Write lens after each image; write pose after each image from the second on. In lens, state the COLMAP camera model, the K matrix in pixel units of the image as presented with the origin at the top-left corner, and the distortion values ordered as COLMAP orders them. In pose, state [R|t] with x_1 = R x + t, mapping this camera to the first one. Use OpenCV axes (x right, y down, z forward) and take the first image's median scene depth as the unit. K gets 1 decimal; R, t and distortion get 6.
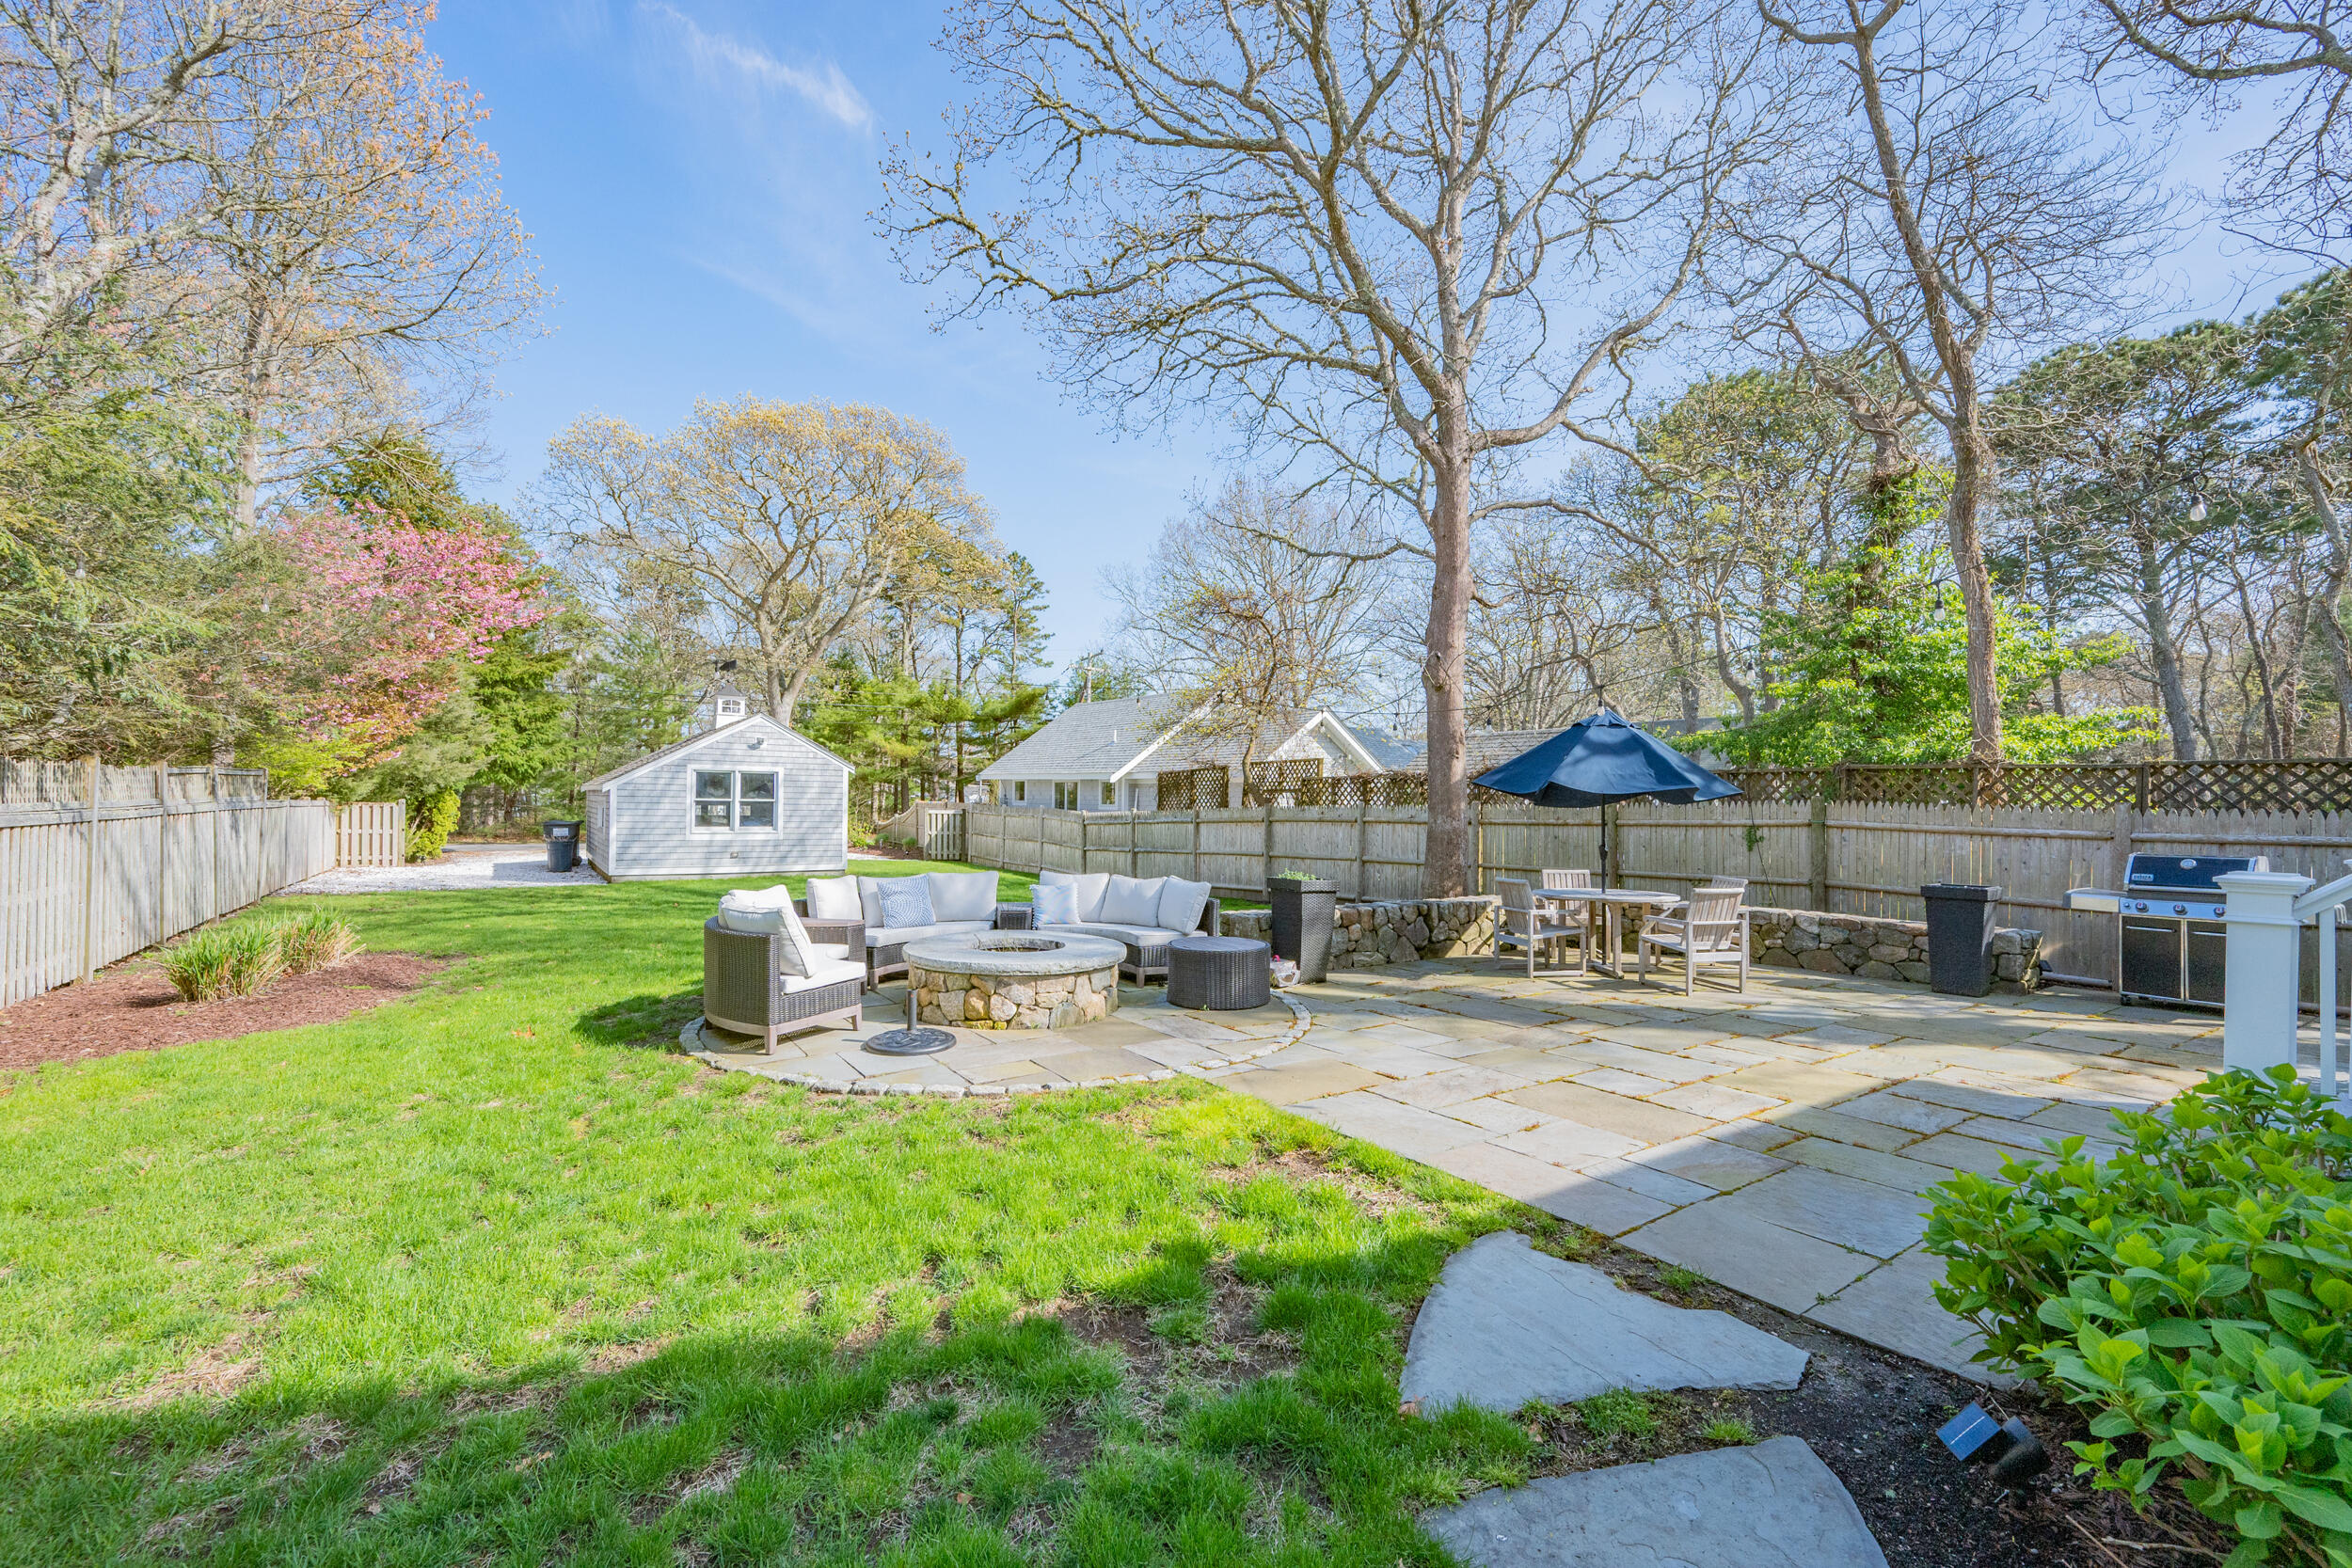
lens RADIAL K [[978.2, 0, 1166.0], [0, 978.2, 775.0], [0, 0, 1]] dist [0.000033, 0.000249]
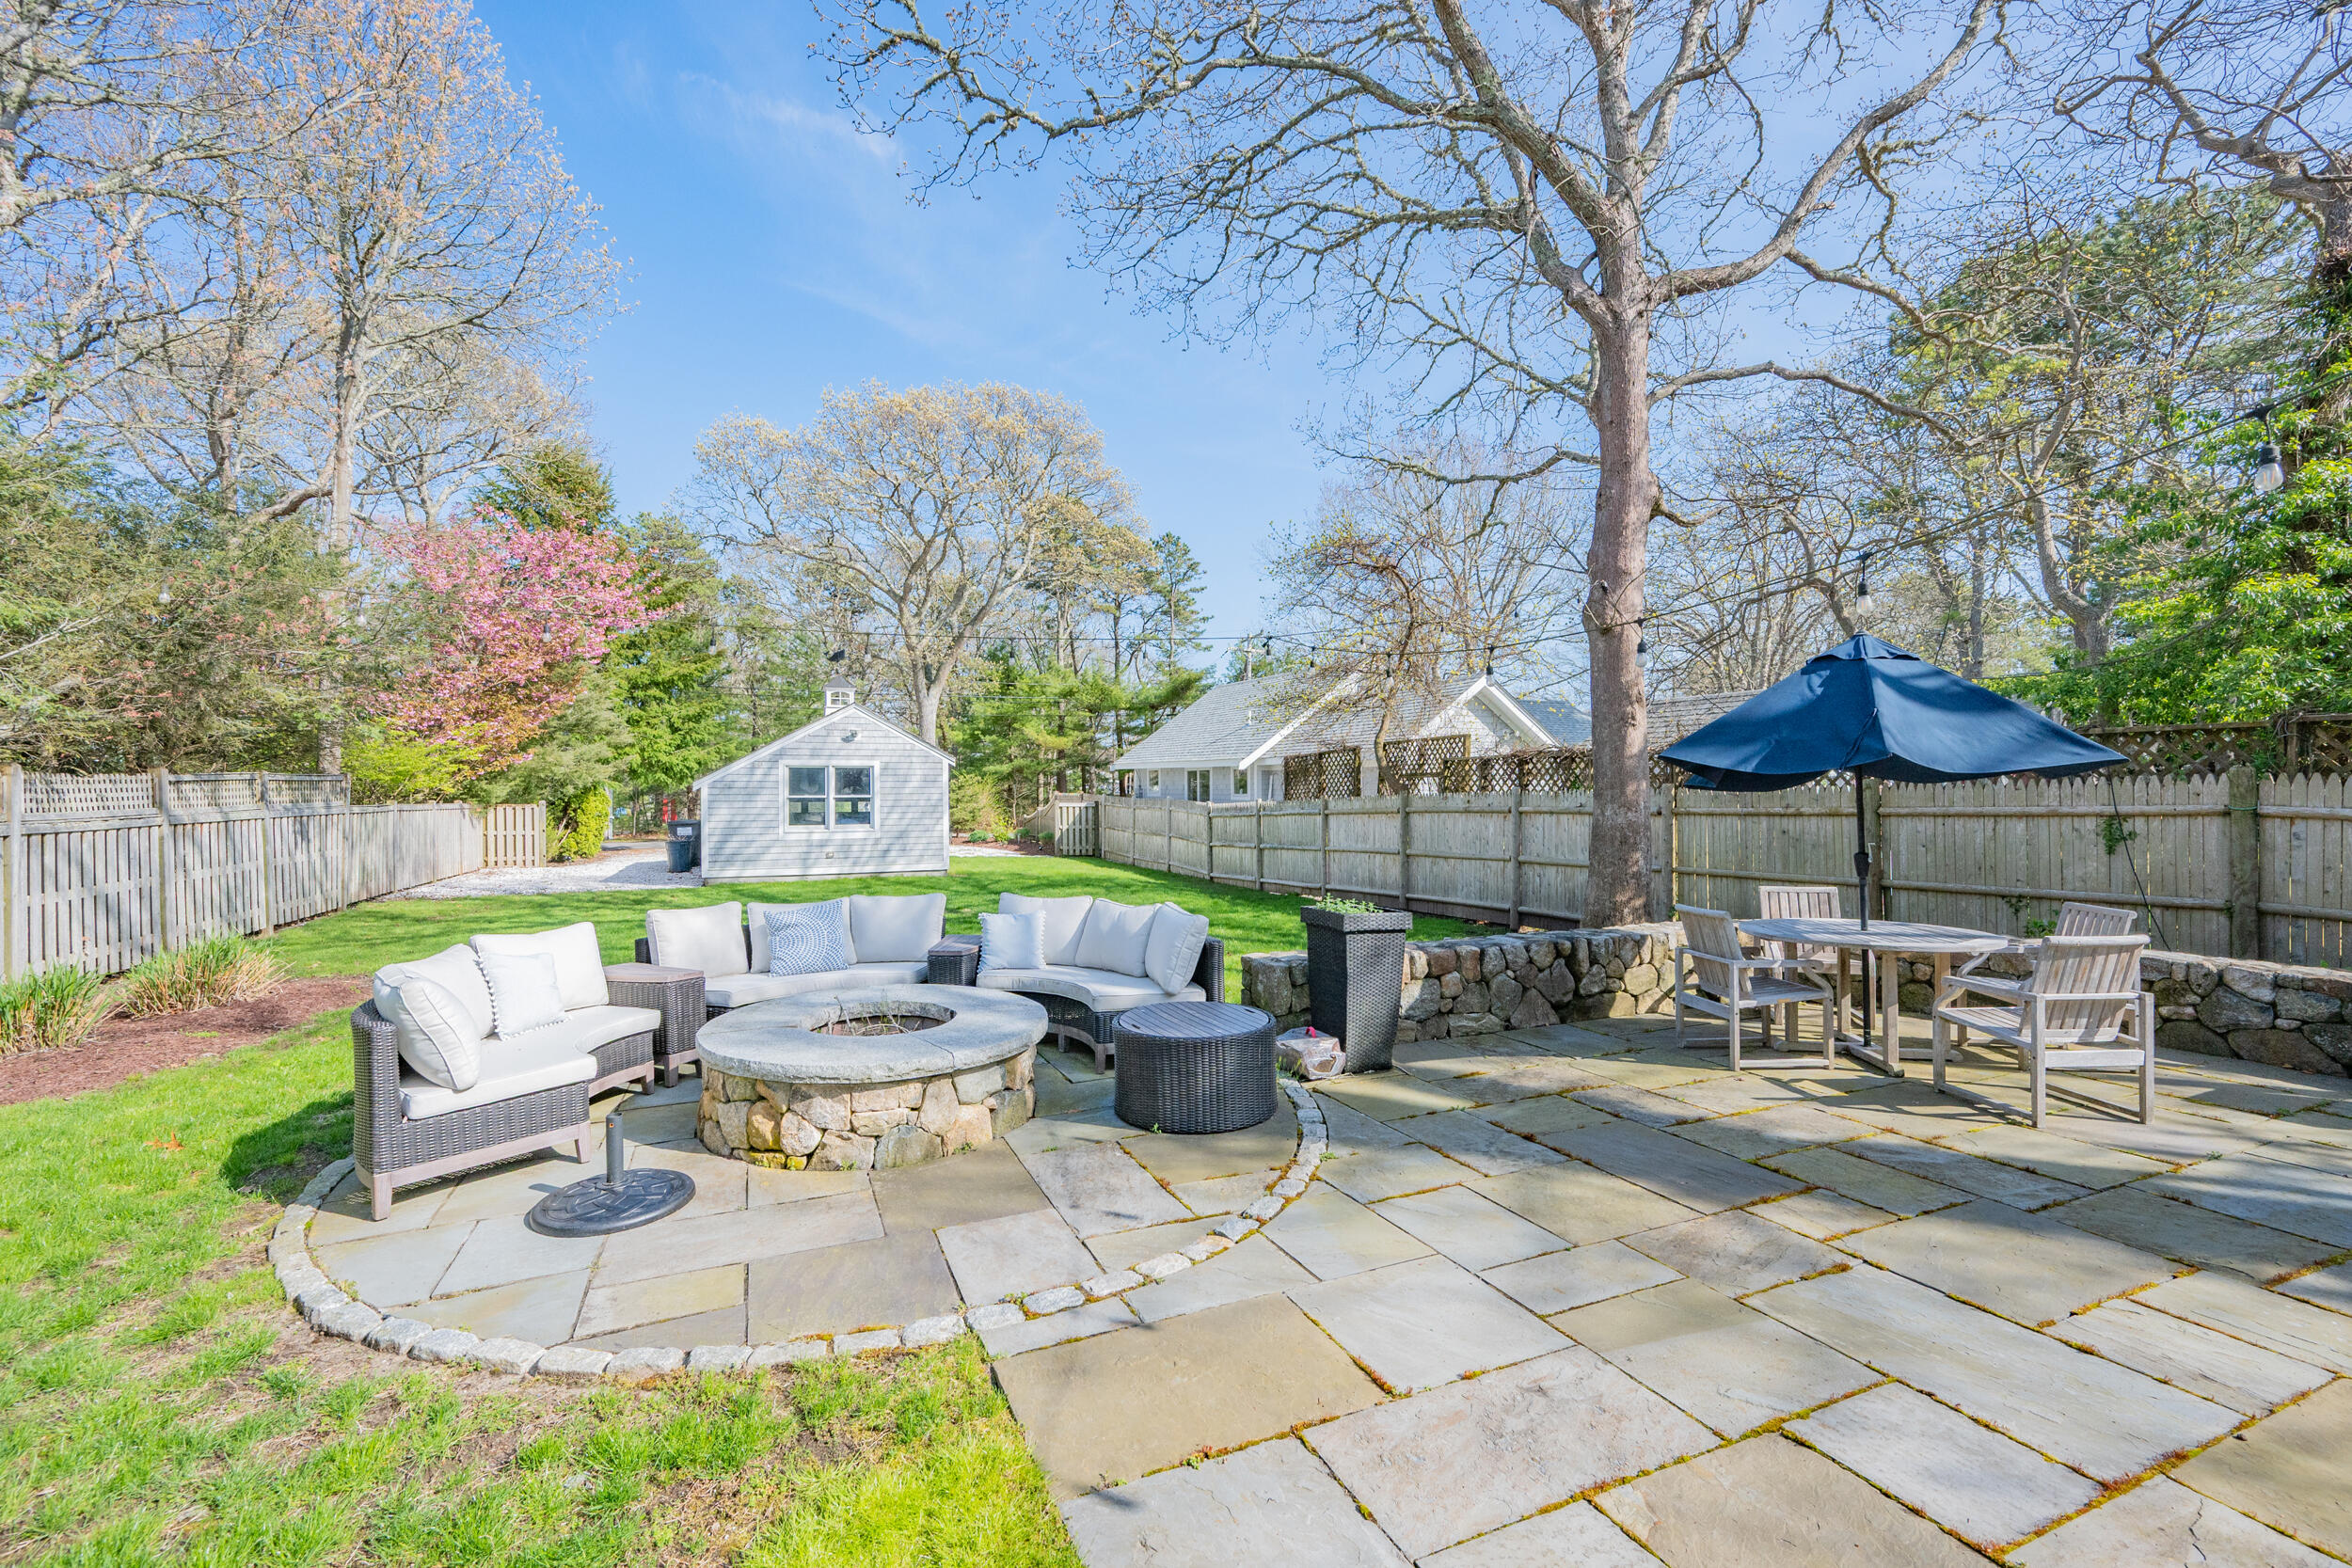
lens RADIAL K [[970.3, 0, 1176.0], [0, 970.3, 784.0], [0, 0, 1]] dist [-0.000755, -0.000545]
pose [[0.982540, -0.018454, -0.185134, 0.084323], [0.022440, 0.999559, 0.019462, 0.003870], [0.184694, -0.023277, 0.982520, 0.199422]]
